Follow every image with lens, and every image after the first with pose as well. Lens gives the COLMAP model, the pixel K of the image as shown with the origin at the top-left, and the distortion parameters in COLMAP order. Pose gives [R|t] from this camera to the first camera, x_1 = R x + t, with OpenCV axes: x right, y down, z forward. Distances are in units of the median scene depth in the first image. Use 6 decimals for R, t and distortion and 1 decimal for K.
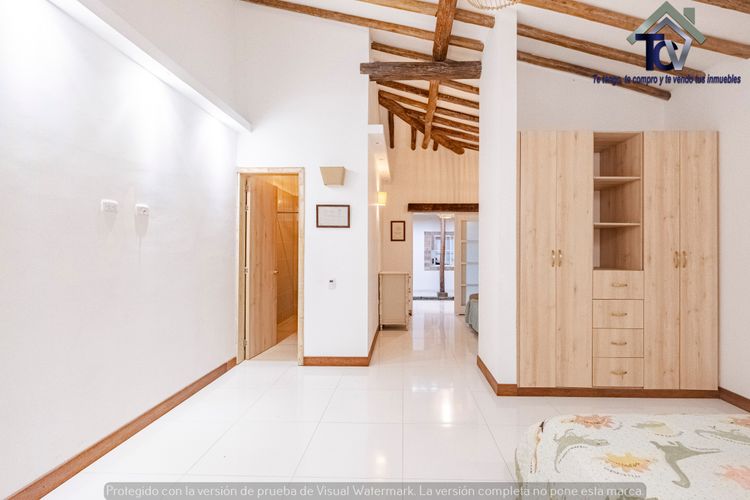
lens RADIAL K [[334.0, 0, 375.1], [0, 334.0, 247.4], [0, 0, 1]] dist [-0.002579, 0.000003]
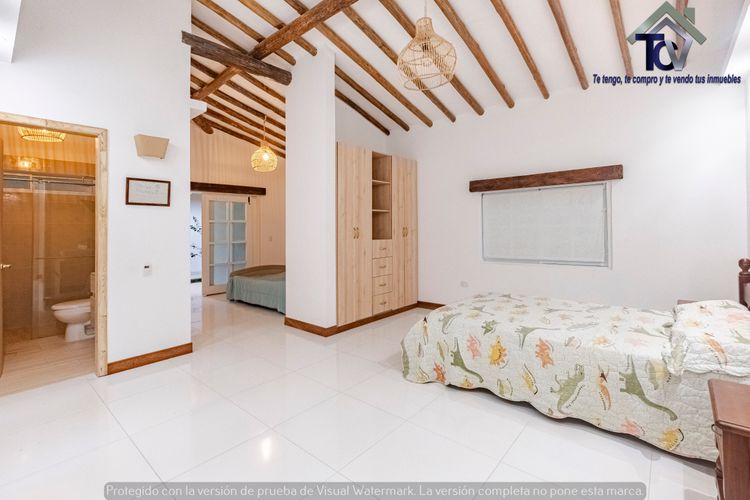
lens RADIAL K [[334.0, 0, 362.5], [0, 334.0, 227.1], [0, 0, 1]] dist [-0.002579, 0.000003]
pose [[0.665017, -0.011380, 0.746741, -0.423113], [0.011475, 0.999922, 0.005020, -0.000772], [-0.746740, 0.005231, 0.665096, 0.001132]]
